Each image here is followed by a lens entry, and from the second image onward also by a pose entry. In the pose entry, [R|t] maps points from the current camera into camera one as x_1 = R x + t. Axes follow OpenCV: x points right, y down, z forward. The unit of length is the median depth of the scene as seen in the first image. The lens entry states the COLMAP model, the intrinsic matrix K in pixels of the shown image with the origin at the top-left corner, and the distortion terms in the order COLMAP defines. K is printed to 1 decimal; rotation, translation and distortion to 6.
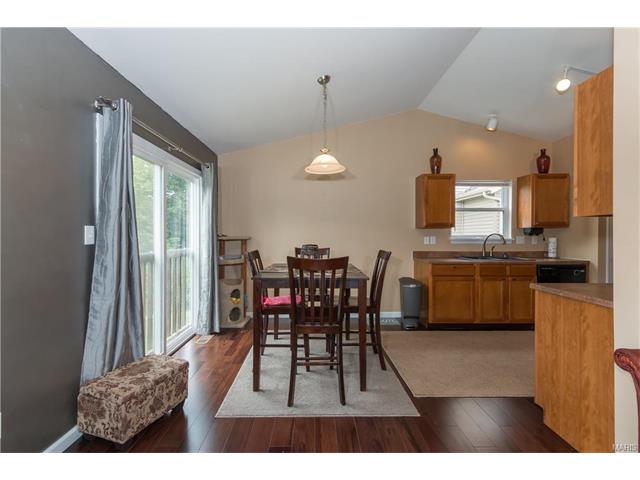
lens RADIAL K [[296.8, 0, 316.2], [0, 296.8, 238.0], [0, 0, 1]] dist [0.004335, 0.000032]
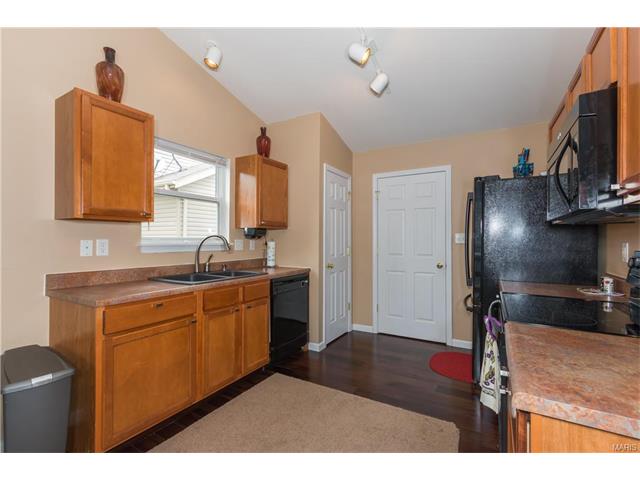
lens RADIAL K [[296.8, 0, 314.8], [0, 296.8, 240.6], [0, 0, 1]] dist [0.004335, 0.000032]
pose [[0.520506, 0.002263, 0.853855, 0.172596], [0.000823, 0.999995, -0.003152, -0.001194], [-0.853857, 0.002344, 0.520502, 0.485455]]
